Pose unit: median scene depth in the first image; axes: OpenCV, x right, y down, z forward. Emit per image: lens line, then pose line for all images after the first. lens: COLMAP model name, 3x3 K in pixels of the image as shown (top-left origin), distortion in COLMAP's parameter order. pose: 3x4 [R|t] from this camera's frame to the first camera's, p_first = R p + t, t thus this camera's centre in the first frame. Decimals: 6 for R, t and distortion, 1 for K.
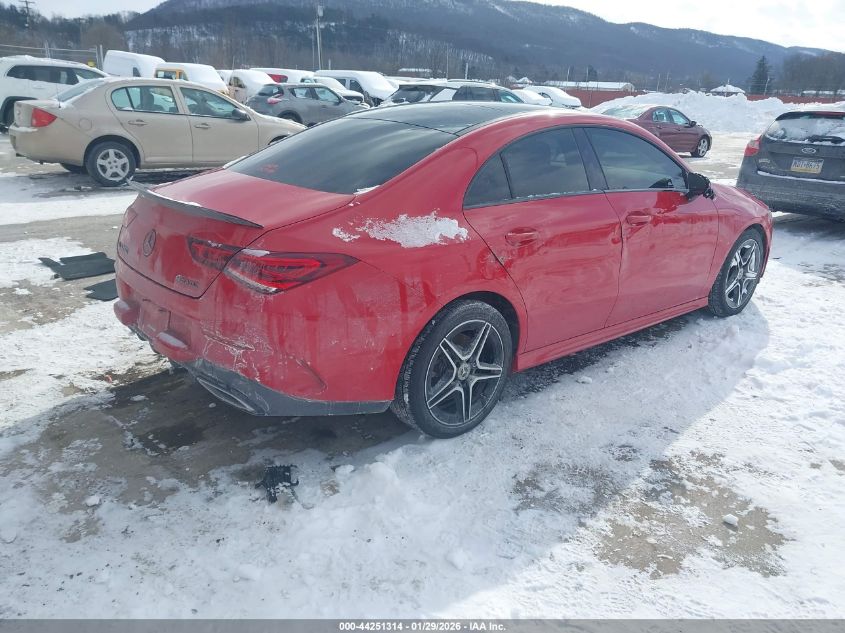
lens RADIAL K [[631.4, 0, 422.5], [0, 631.4, 316.5], [0, 0, 1]] dist [-0.003684, -0.000174]
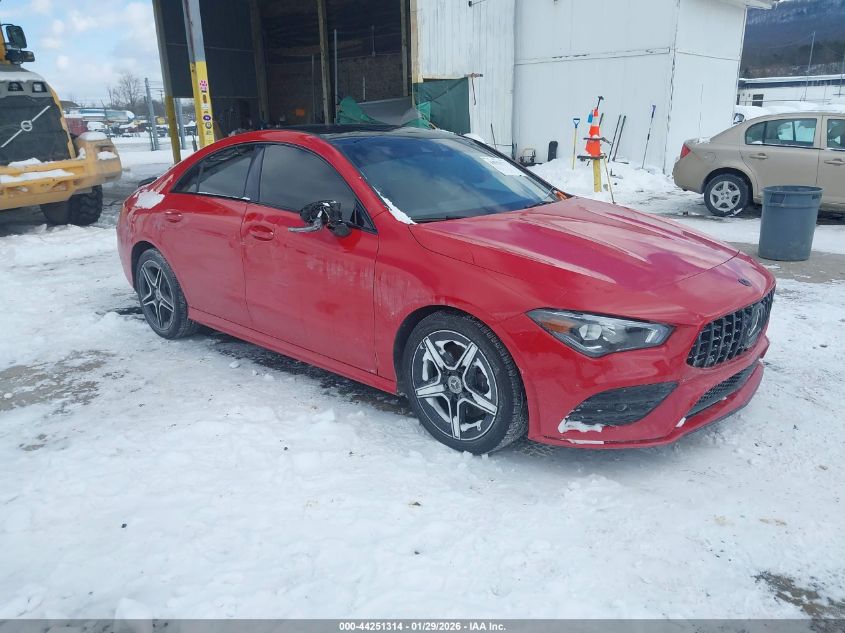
lens RADIAL K [[631.4, 0, 422.5], [0, 631.4, 316.5], [0, 0, 1]] dist [-0.003684, -0.000174]
pose [[0.142021, 0.244476, -0.959198, 0.484901], [-0.304906, 0.932709, 0.192579, -0.105441], [0.941734, 0.265115, 0.207007, 0.377318]]
